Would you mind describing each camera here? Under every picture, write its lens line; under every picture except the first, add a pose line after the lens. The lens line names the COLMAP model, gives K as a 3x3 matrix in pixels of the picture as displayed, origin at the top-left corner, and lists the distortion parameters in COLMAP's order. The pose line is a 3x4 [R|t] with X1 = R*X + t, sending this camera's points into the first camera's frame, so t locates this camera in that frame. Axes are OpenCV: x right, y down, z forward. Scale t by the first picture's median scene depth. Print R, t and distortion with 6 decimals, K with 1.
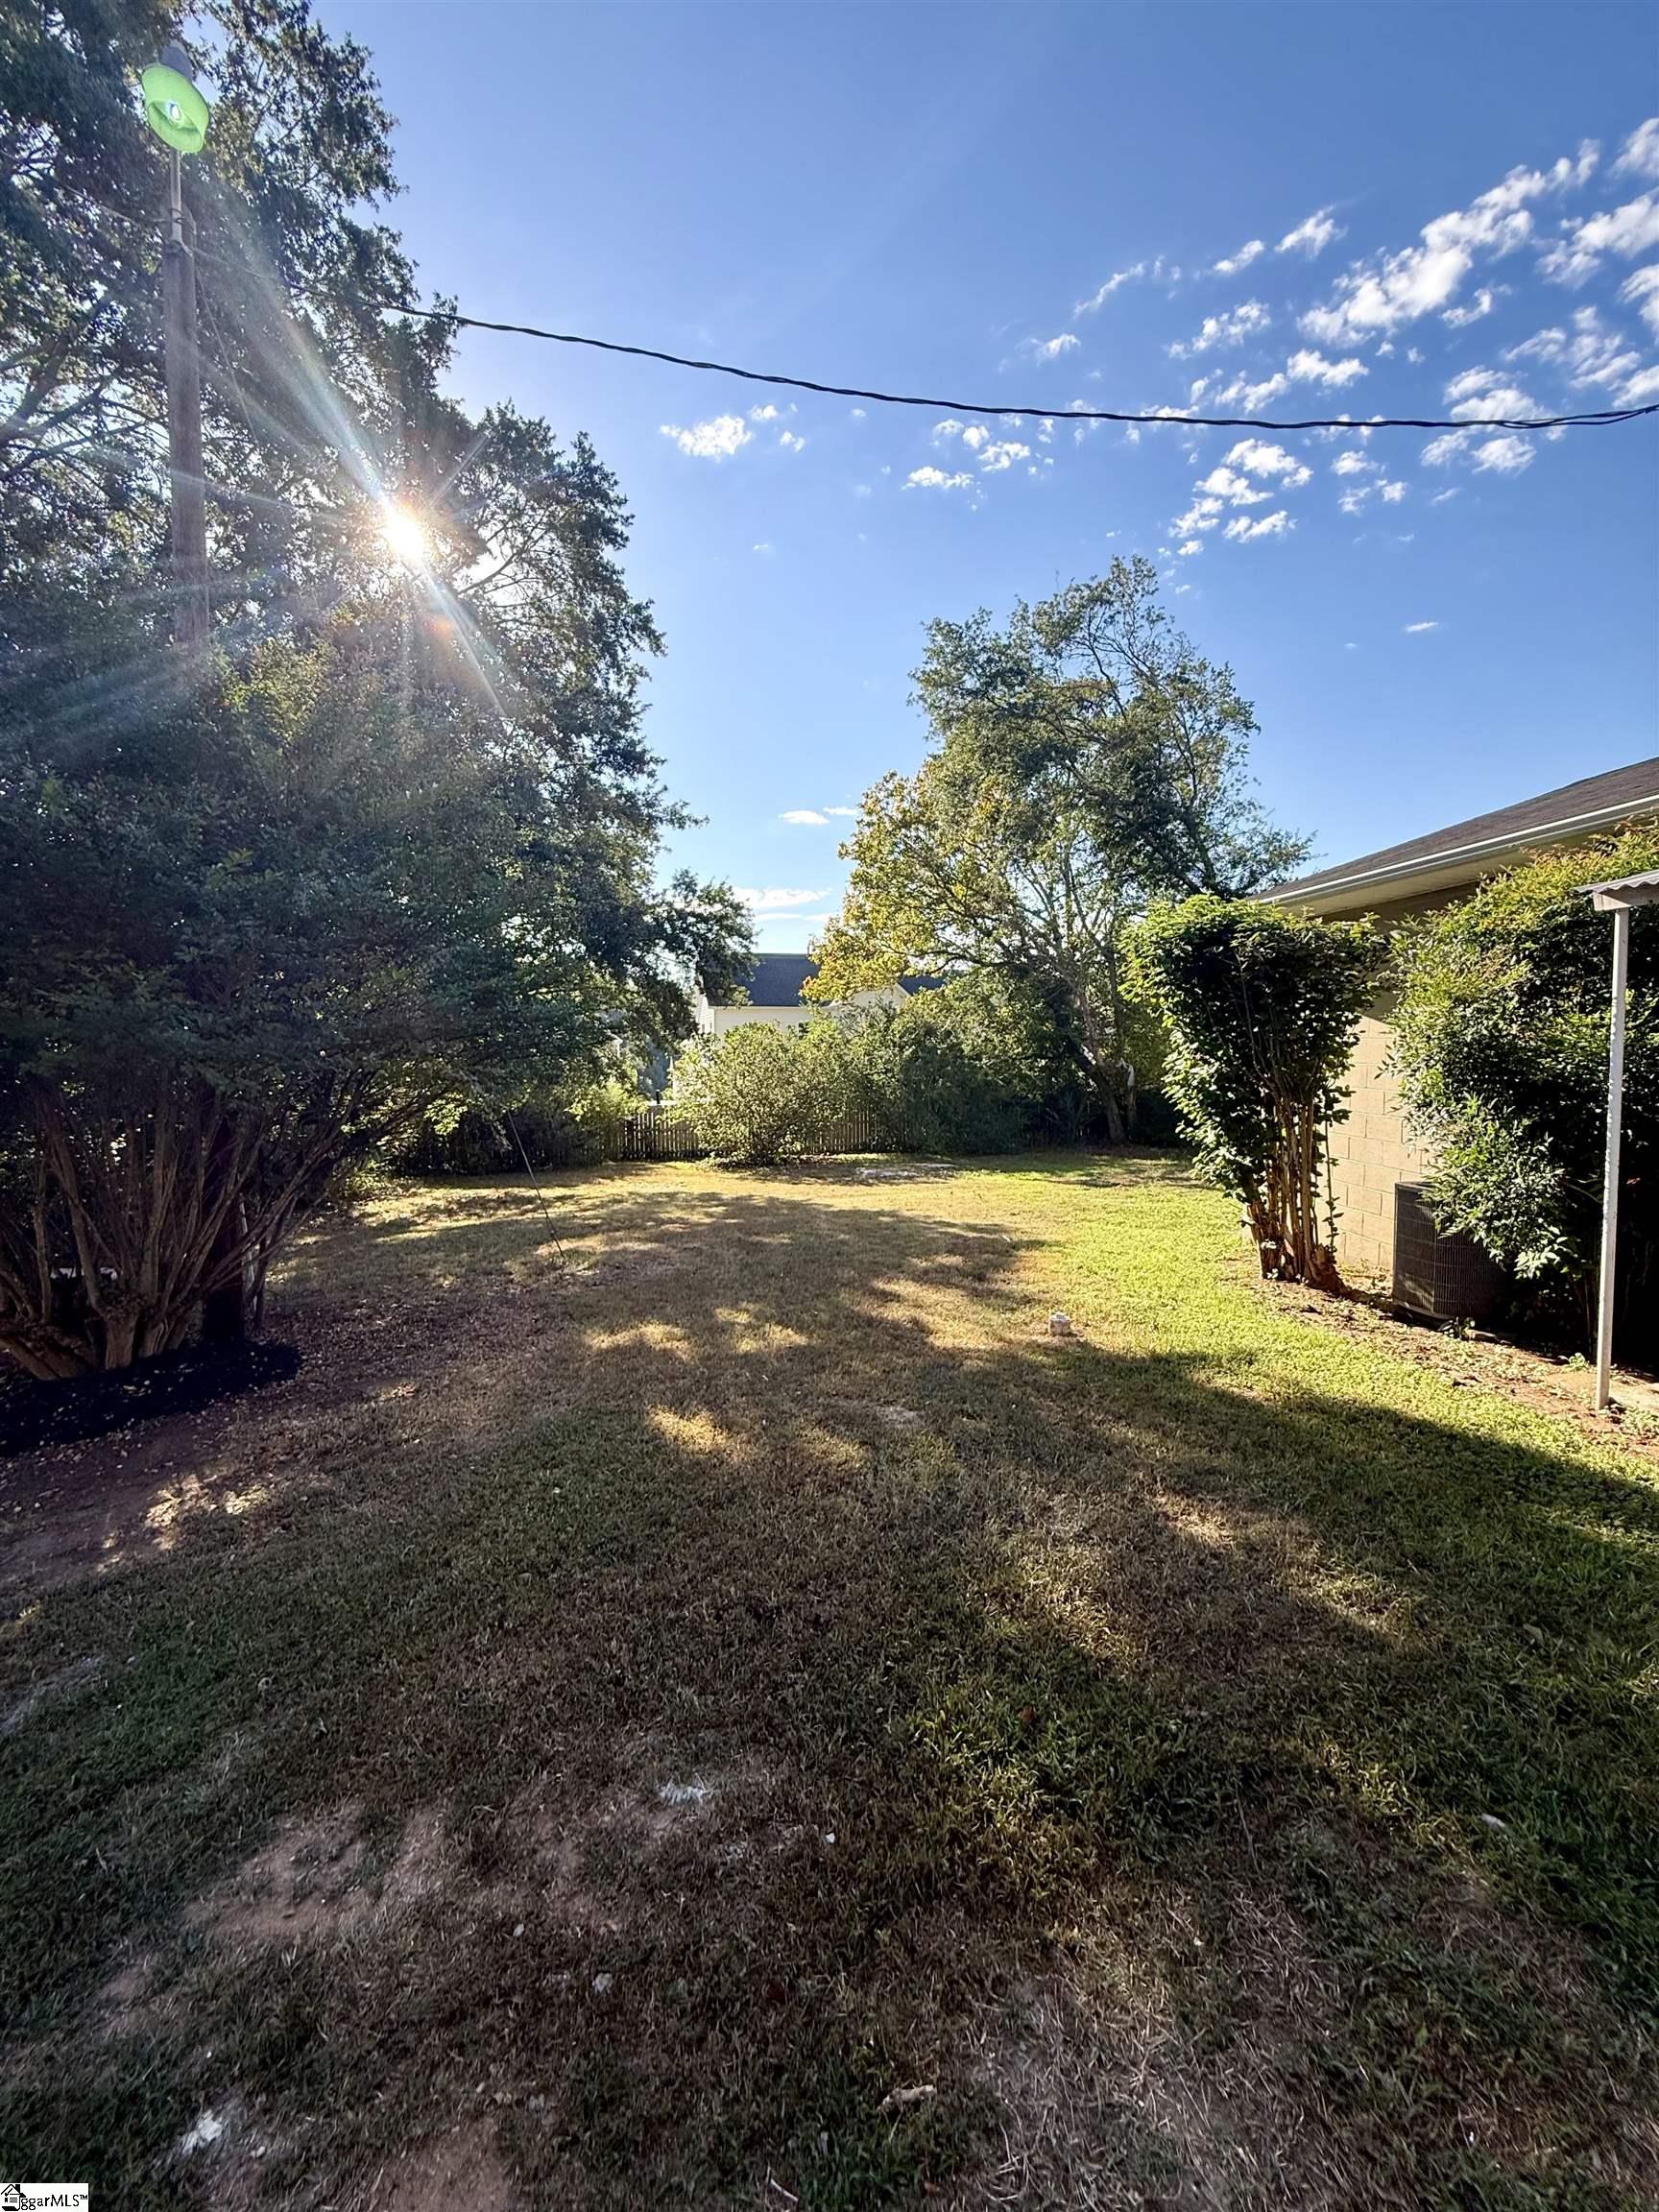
lens RADIAL K [[890.8, 0, 825.1], [0, 890.8, 1091.3], [0, 0, 1]] dist [-0.000767, -0.001147]
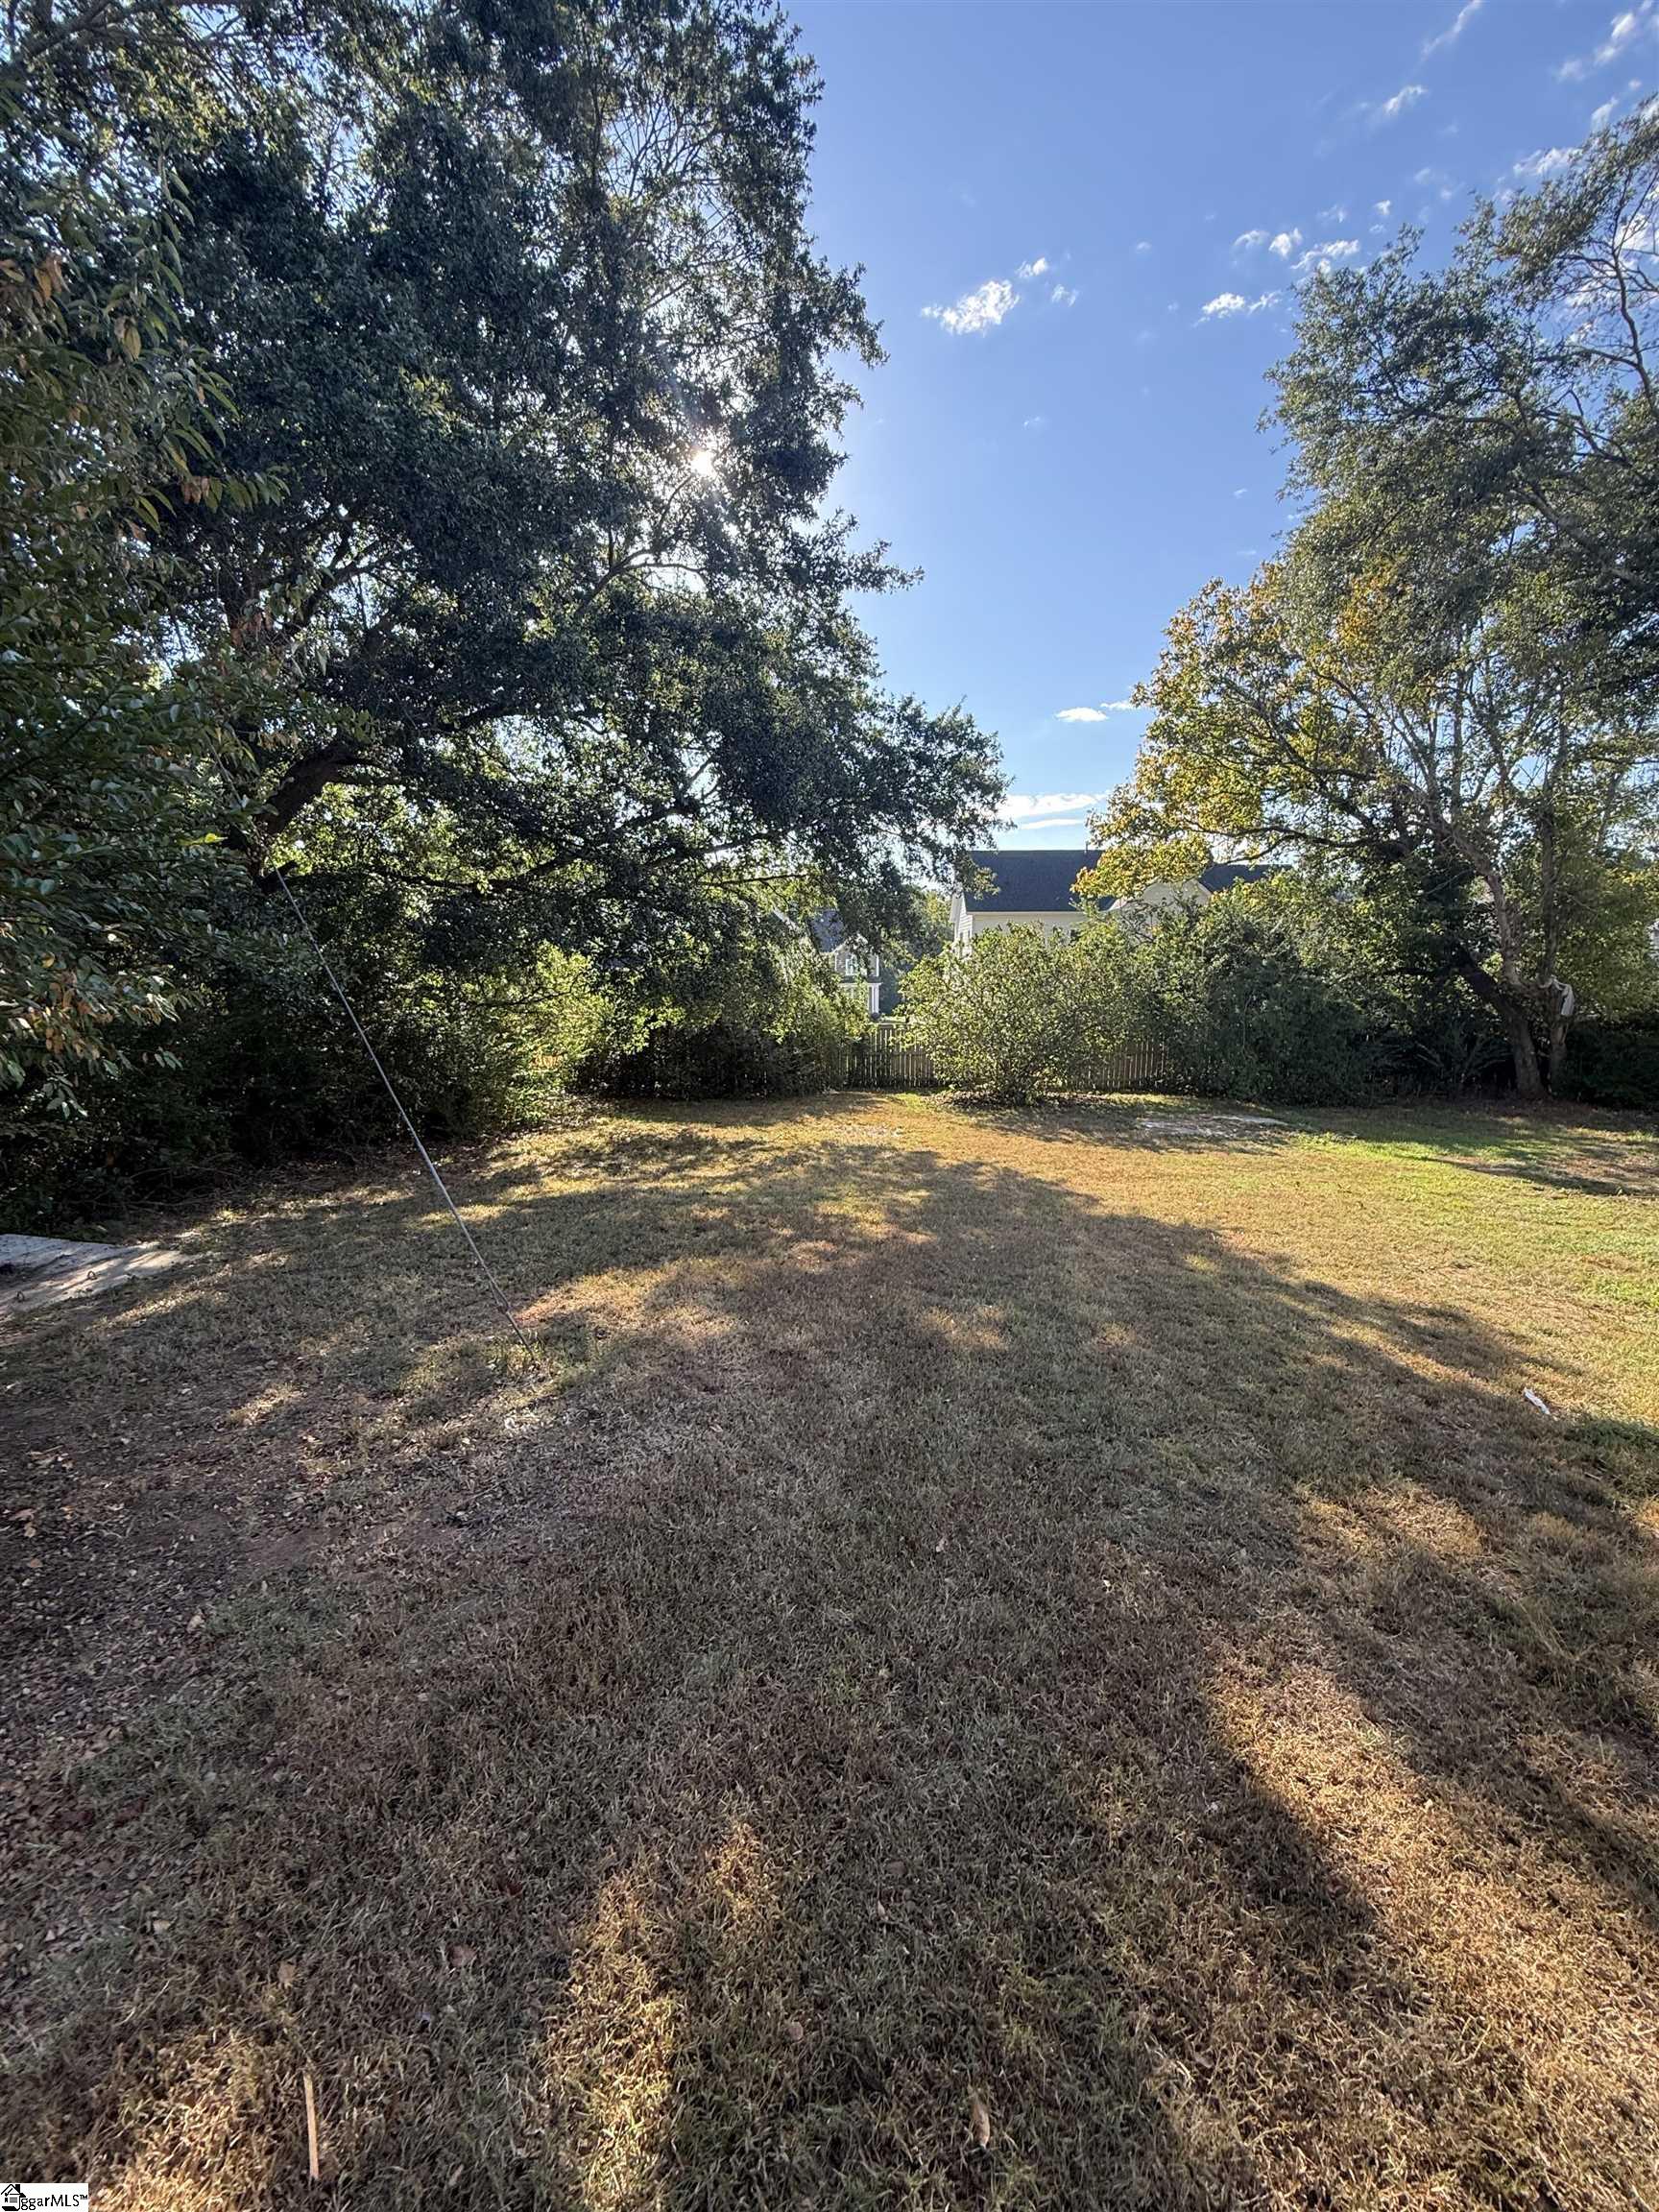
lens RADIAL K [[890.8, 0, 826.4], [0, 890.8, 1096.0], [0, 0, 1]] dist [-0.000767, -0.001147]
pose [[0.956372, 0.050121, -0.287819, 0.000873], [-0.020822, 0.994362, 0.103971, -0.004102], [0.291407, -0.093442, 0.952024, 0.194205]]
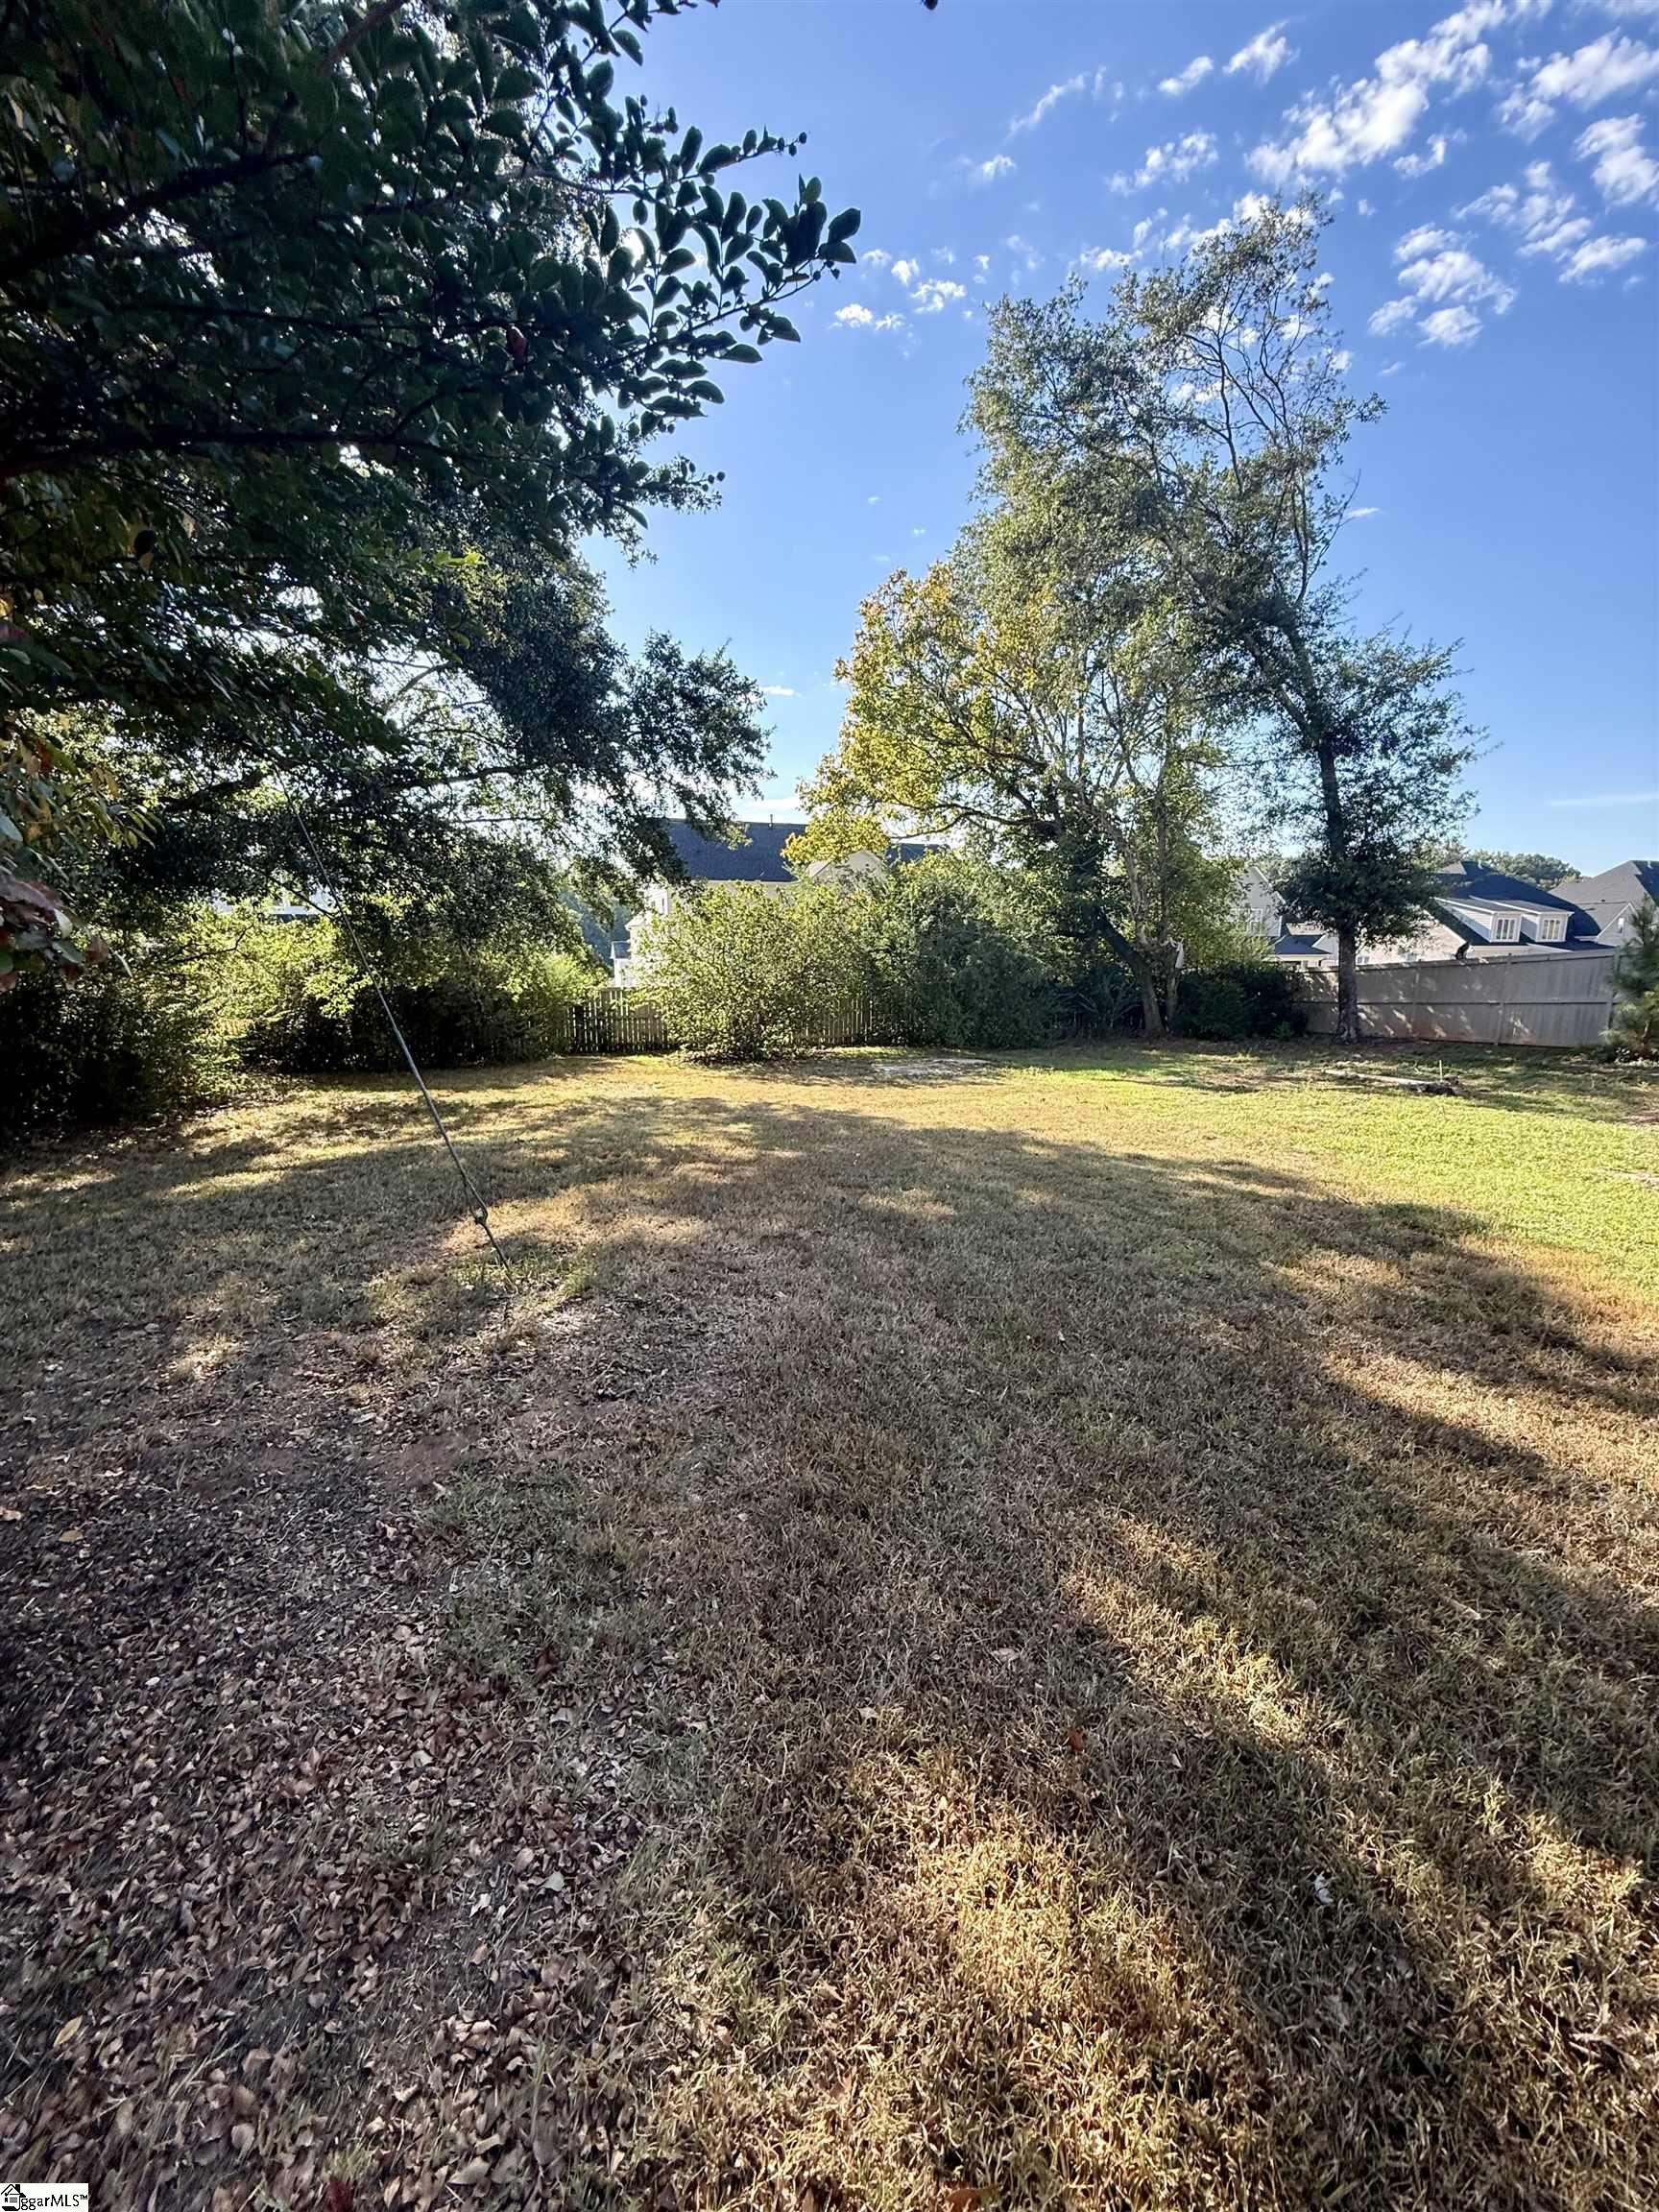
lens RADIAL K [[890.8, 0, 829.0], [0, 890.8, 1100.9], [0, 0, 1]] dist [-0.000767, -0.001147]
pose [[0.997127, -0.000232, 0.075750, -0.057102], [-0.009477, 0.991757, 0.127780, 0.014795], [-0.075155, -0.128130, 0.988906, 0.182088]]
